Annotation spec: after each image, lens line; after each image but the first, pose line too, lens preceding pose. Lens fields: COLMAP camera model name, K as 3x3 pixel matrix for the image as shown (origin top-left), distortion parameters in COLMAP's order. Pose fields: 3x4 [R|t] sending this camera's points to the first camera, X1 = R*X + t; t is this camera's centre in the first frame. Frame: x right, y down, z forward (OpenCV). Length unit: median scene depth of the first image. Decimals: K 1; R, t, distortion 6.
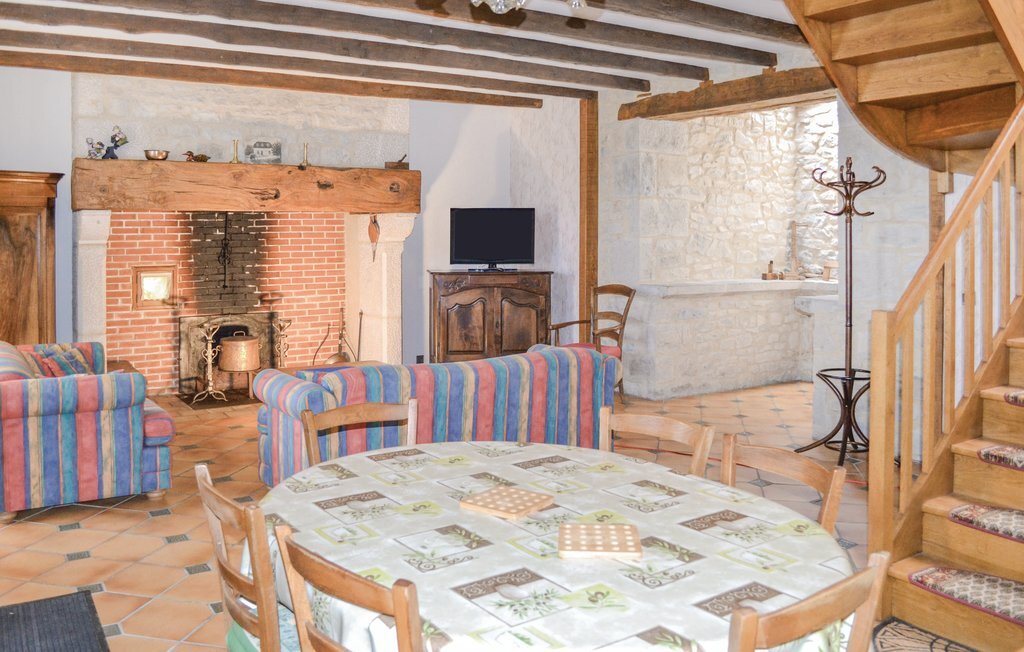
lens RADIAL K [[840.8, 0, 512.7], [0, 840.8, 291.1], [0, 0, 1]] dist [-0.083973, 0.005116]
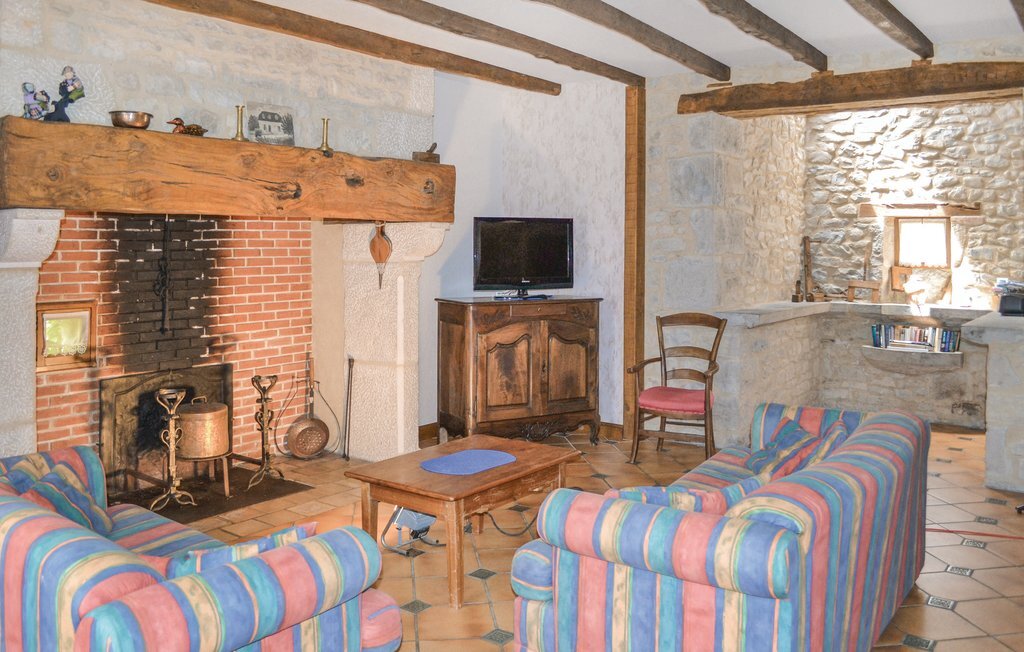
lens RADIAL K [[840.8, 0, 512.7], [0, 840.8, 291.1], [0, 0, 1]] dist [-0.083973, 0.005116]
pose [[0.940289, -0.016218, 0.339989, -0.313549], [0.022387, 0.999648, -0.014232, -0.021022], [-0.339639, 0.020994, 0.940322, 0.285361]]
